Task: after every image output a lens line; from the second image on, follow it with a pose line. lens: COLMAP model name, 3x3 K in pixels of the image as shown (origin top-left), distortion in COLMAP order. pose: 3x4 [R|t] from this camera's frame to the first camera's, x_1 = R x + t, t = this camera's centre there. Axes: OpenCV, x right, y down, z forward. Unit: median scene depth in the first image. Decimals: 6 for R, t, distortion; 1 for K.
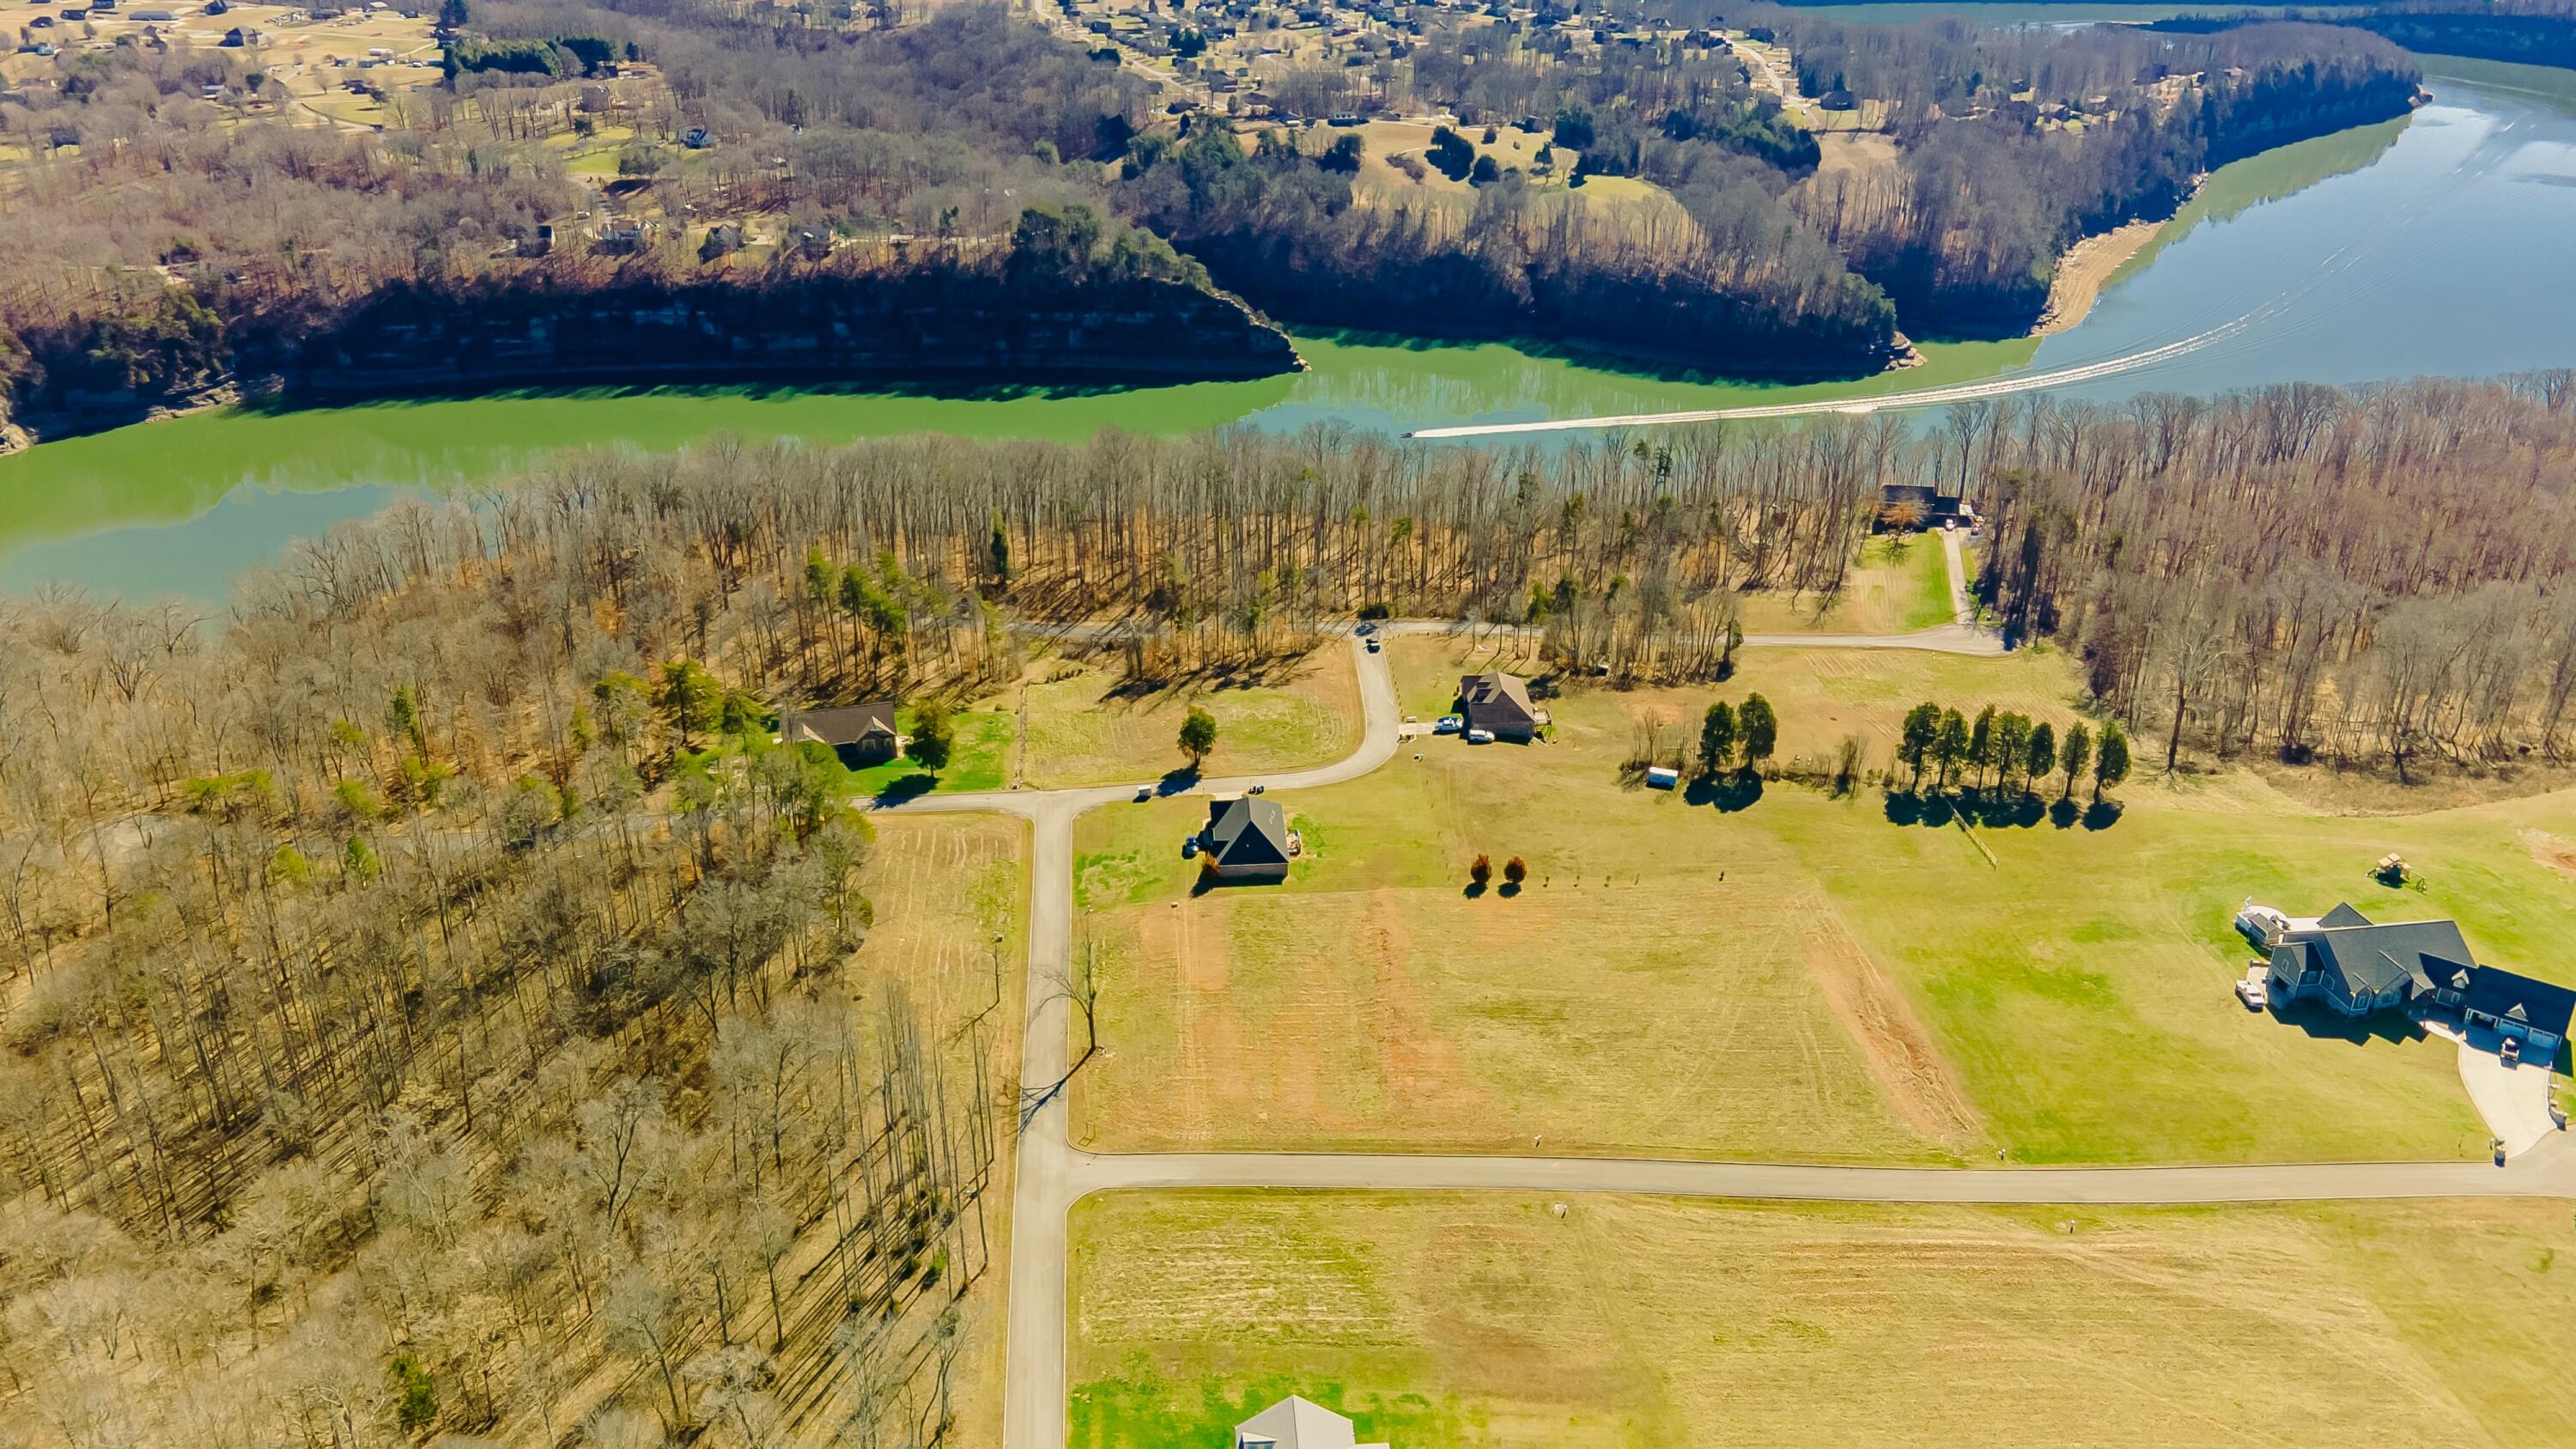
lens RADIAL K [[1878.2, 0, 1293.8], [0, 1878.2, 727.5], [0, 0, 1]] dist [0.001251, 0.078413]
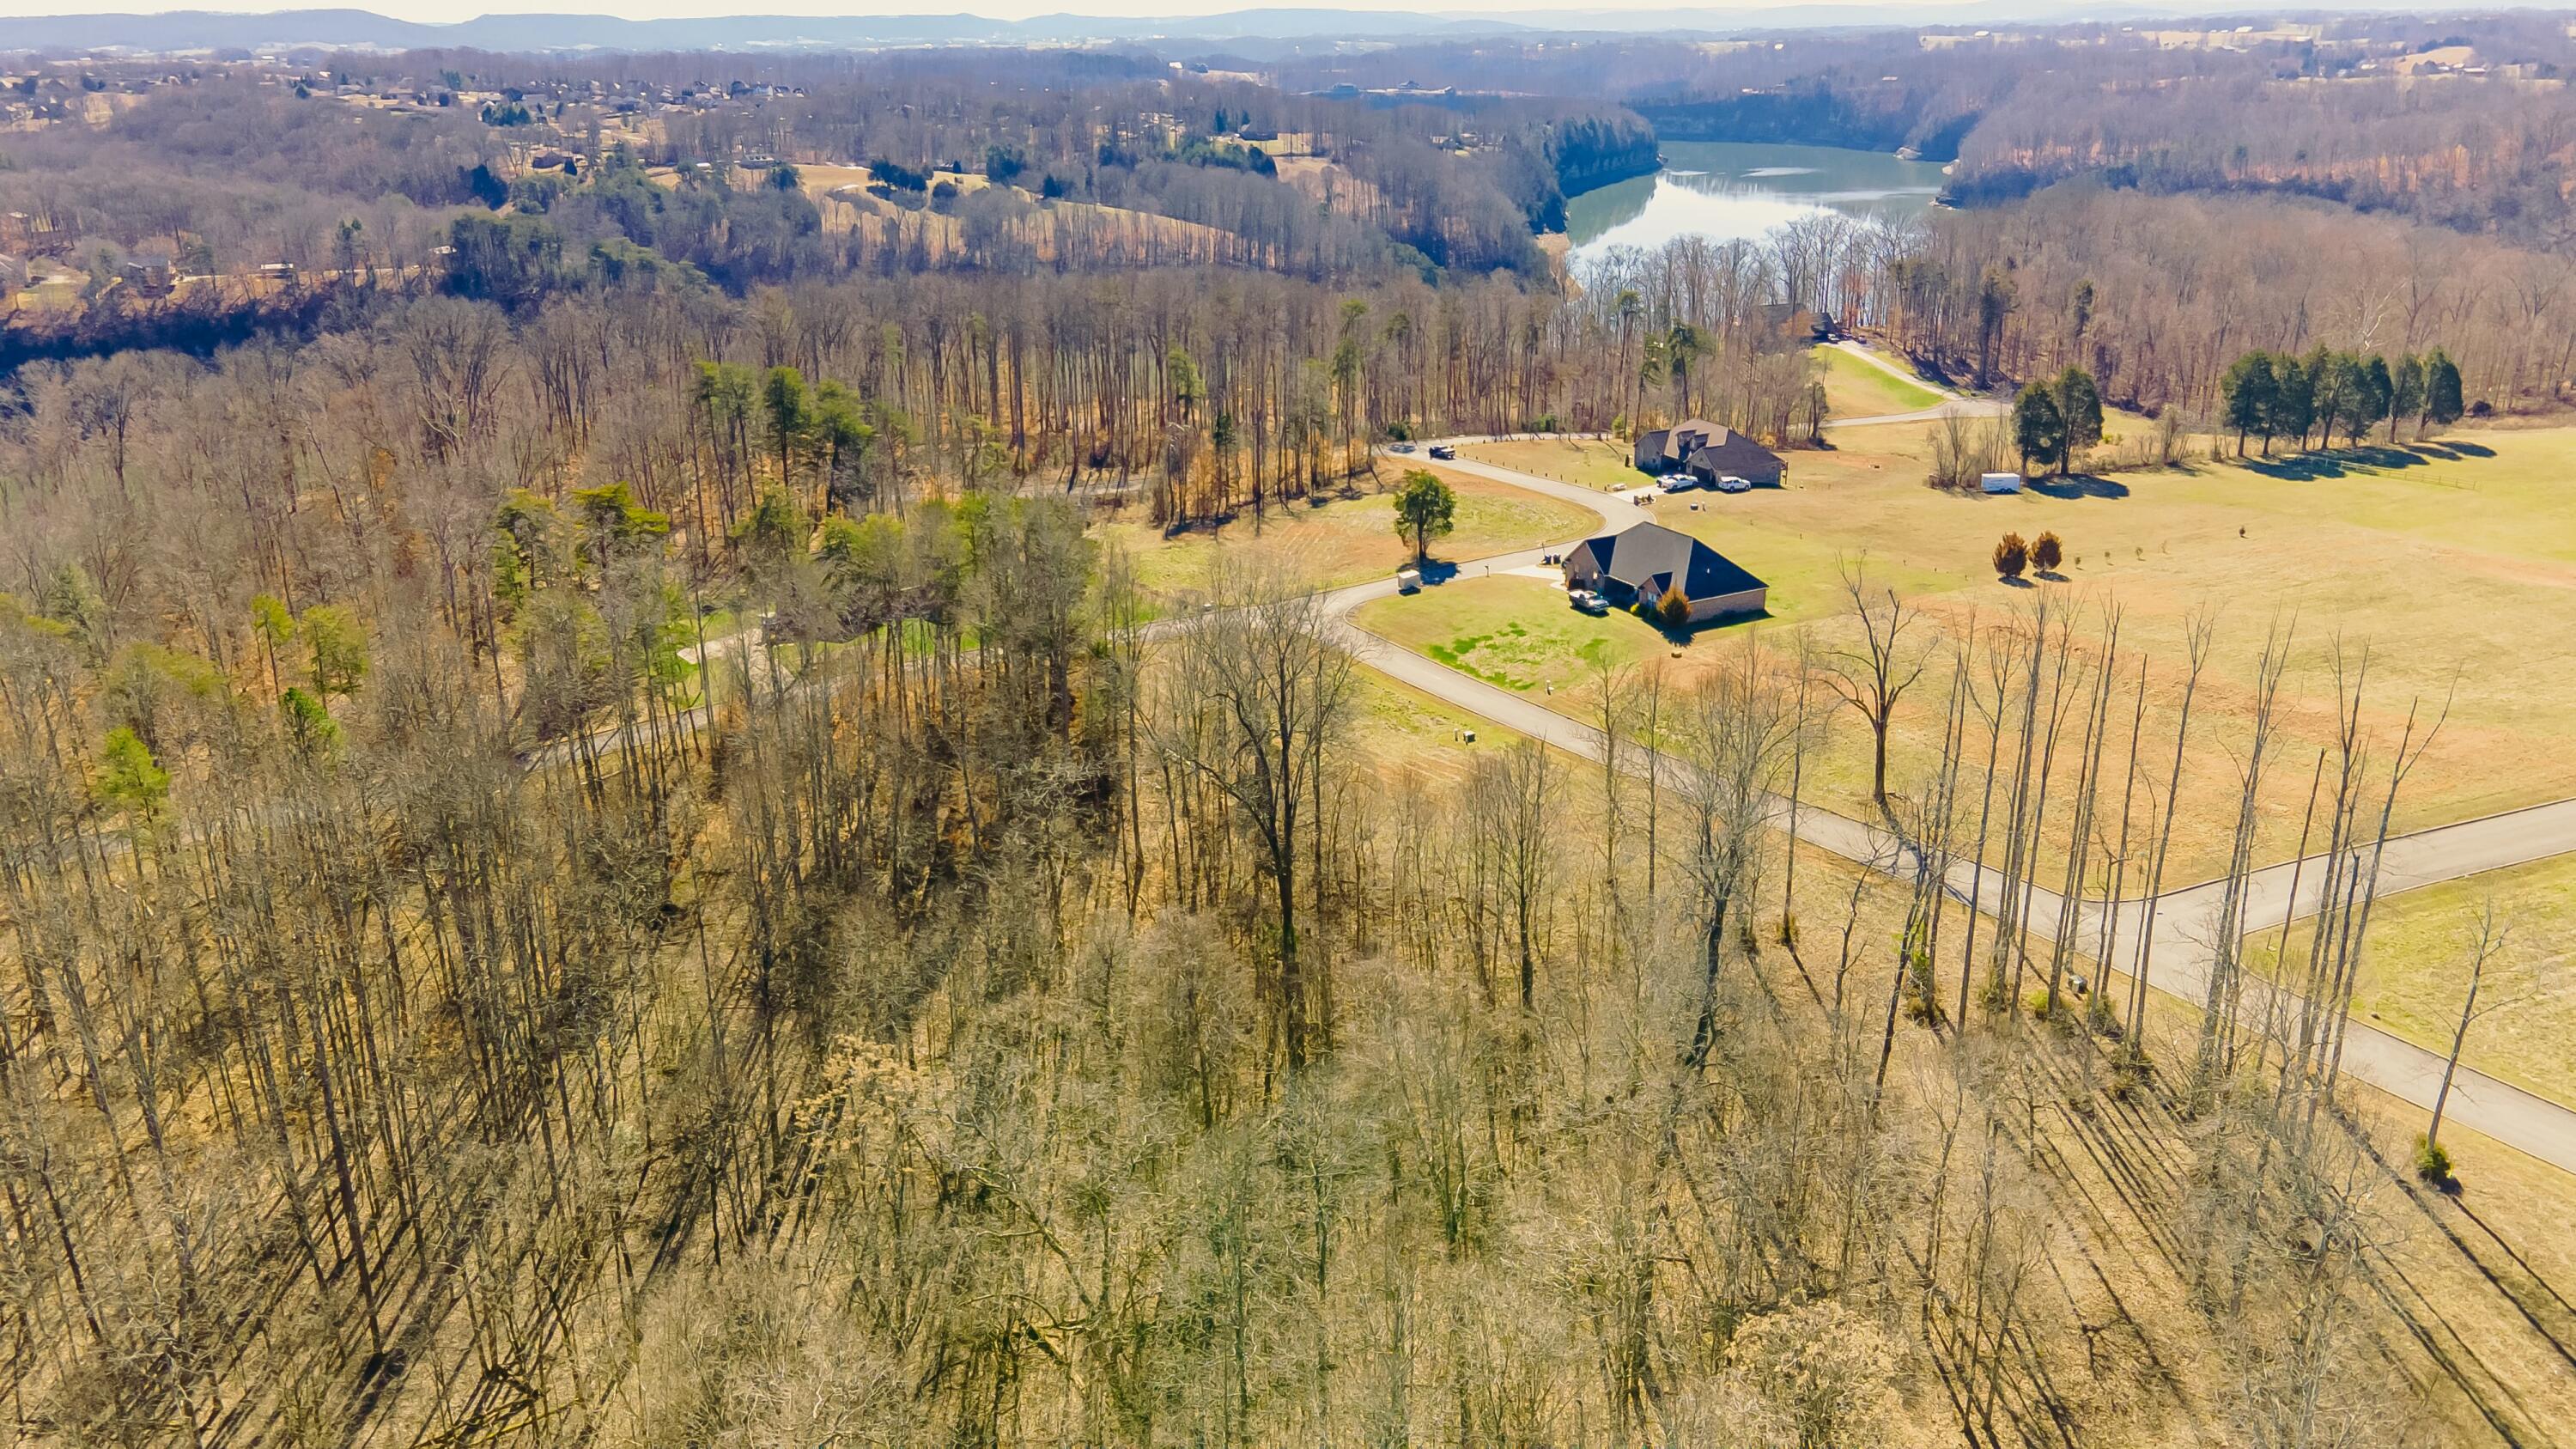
lens RADIAL K [[1878.2, 0, 1293.8], [0, 1878.2, 727.5], [0, 0, 1]] dist [0.001251, 0.078413]
pose [[0.916145, -0.150777, 0.371410, -0.147260], [0.184250, 0.981276, -0.056126, 0.045542], [-0.355993, 0.119852, 0.926771, 0.159707]]
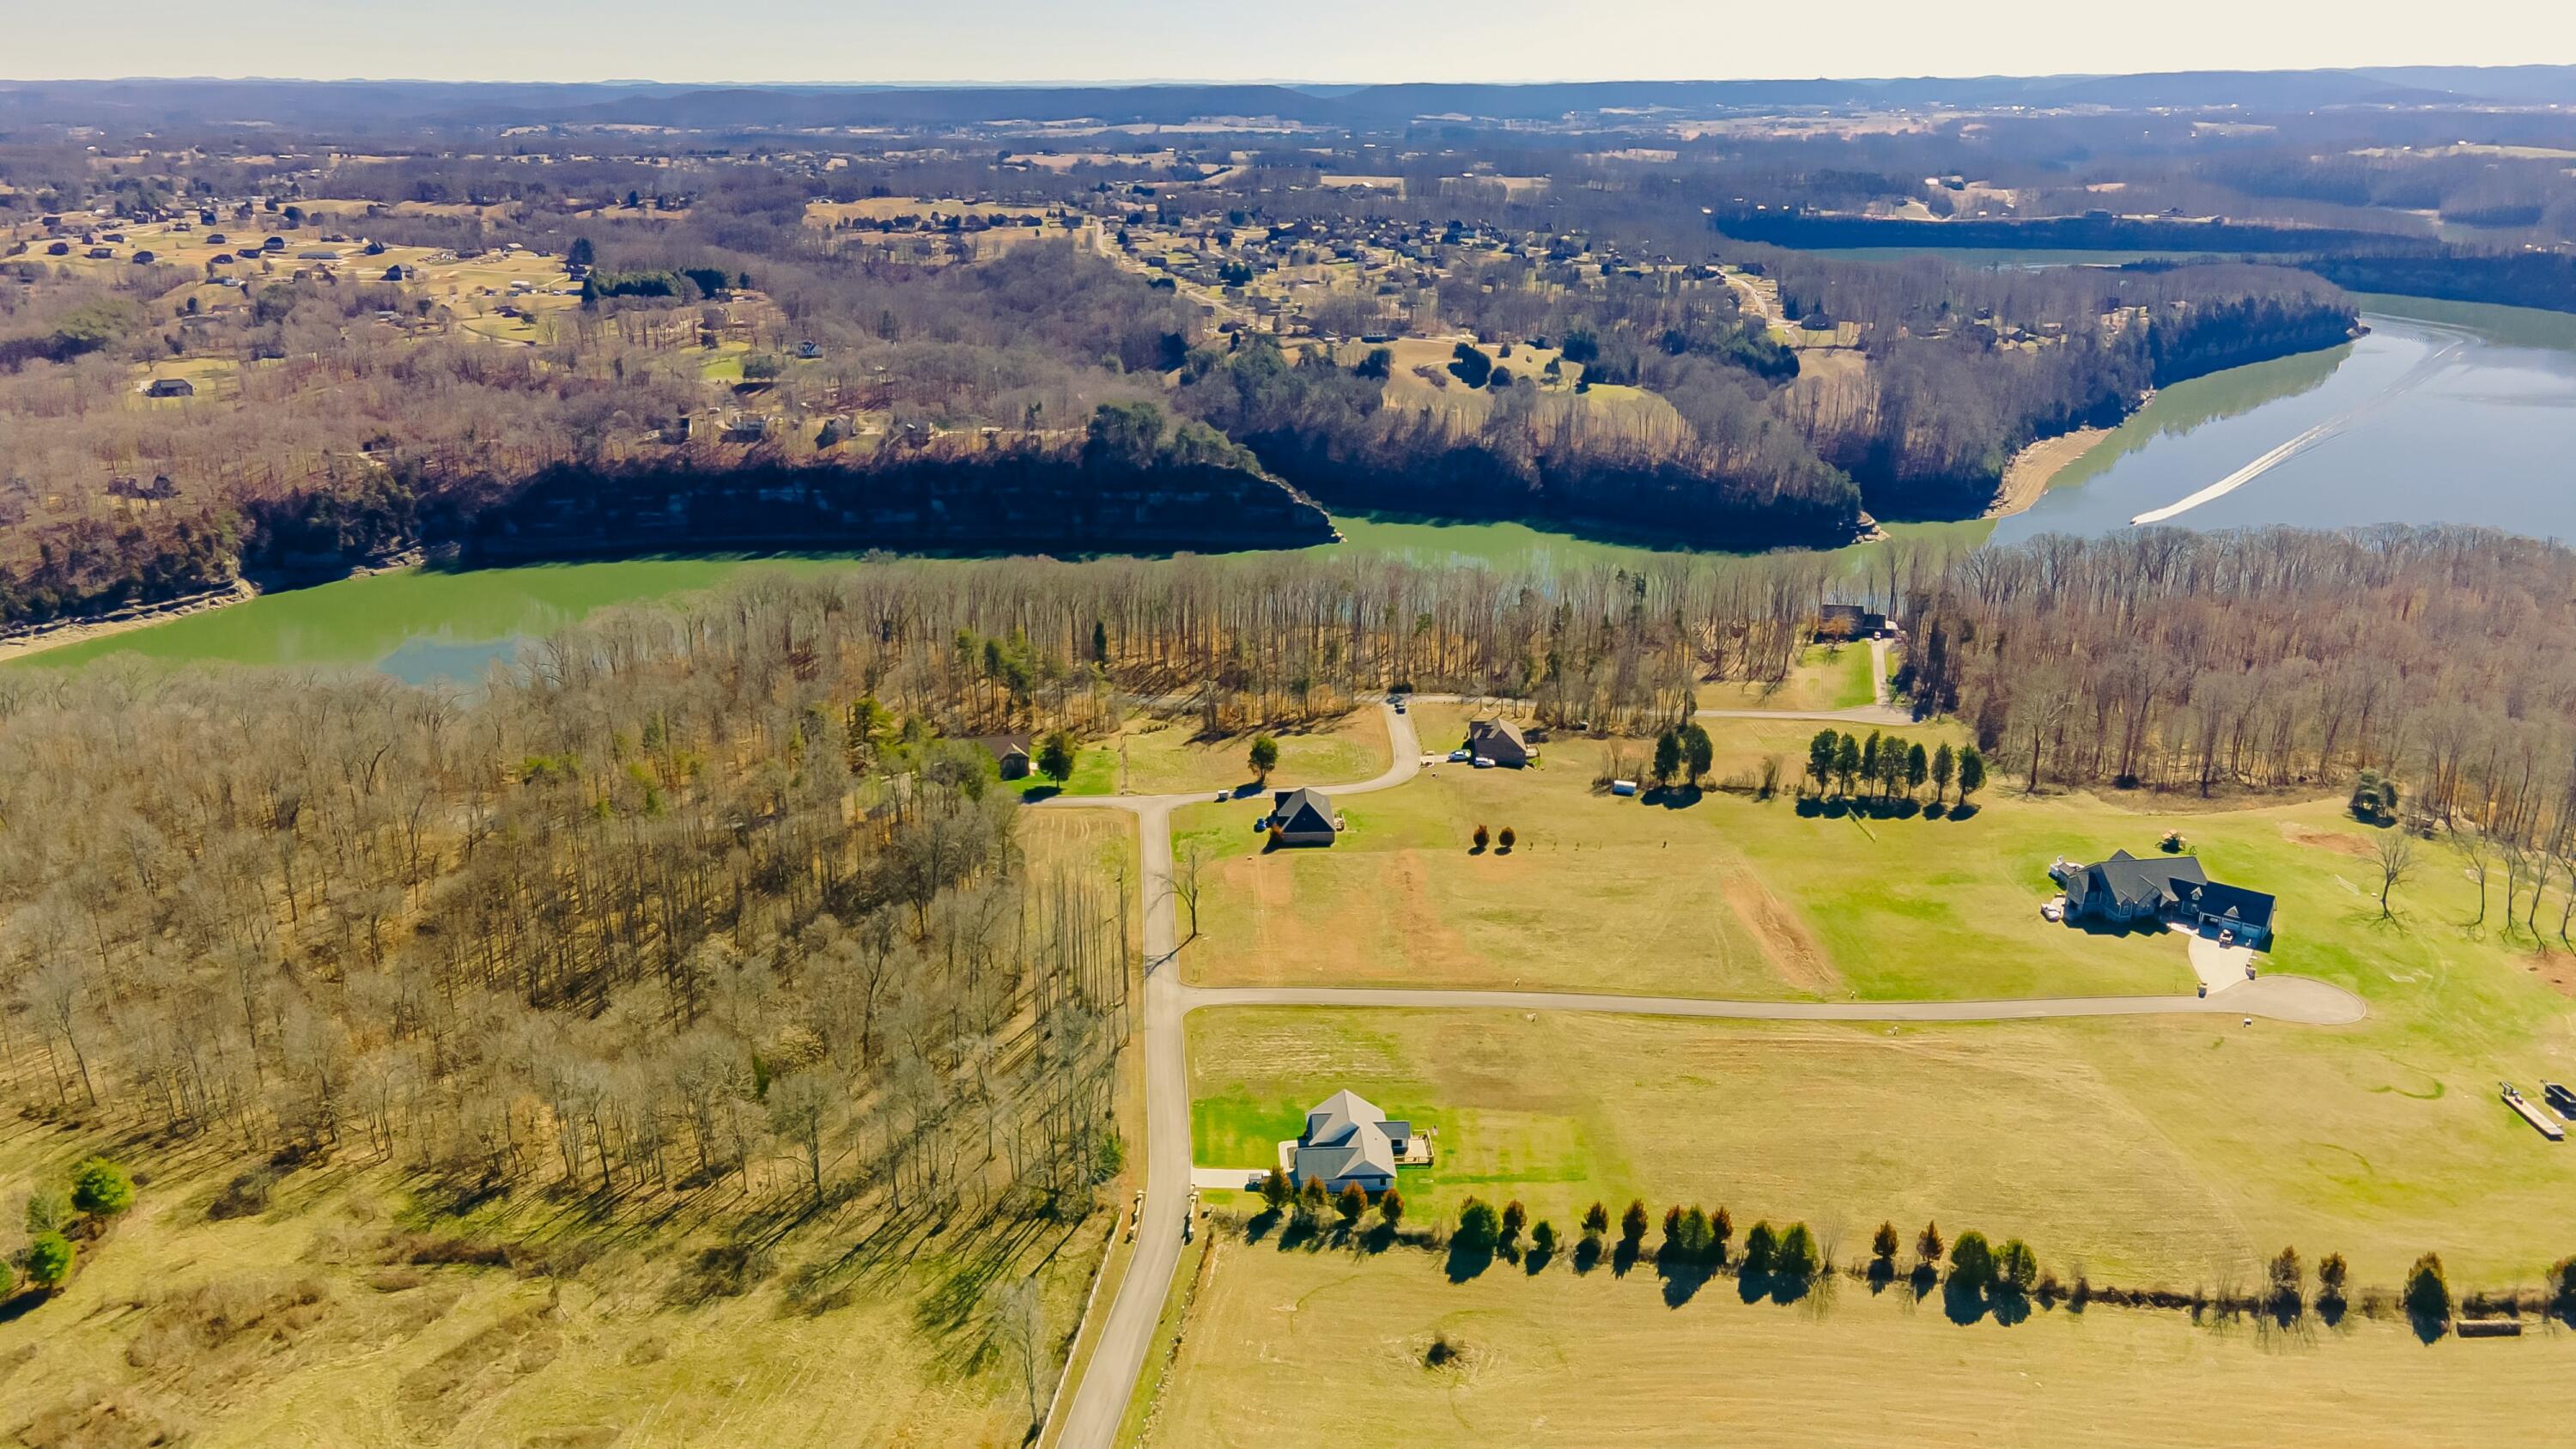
lens RADIAL K [[1861.8, 0, 1292.5], [0, 1861.8, 729.1], [0, 0, 1]] dist [0.043957, -0.058235]
pose [[0.999843, 0.006010, -0.016679, -0.004145], [-0.007921, 0.993103, -0.116980, 0.055165], [0.015860, 0.117094, 0.992994, -0.111831]]
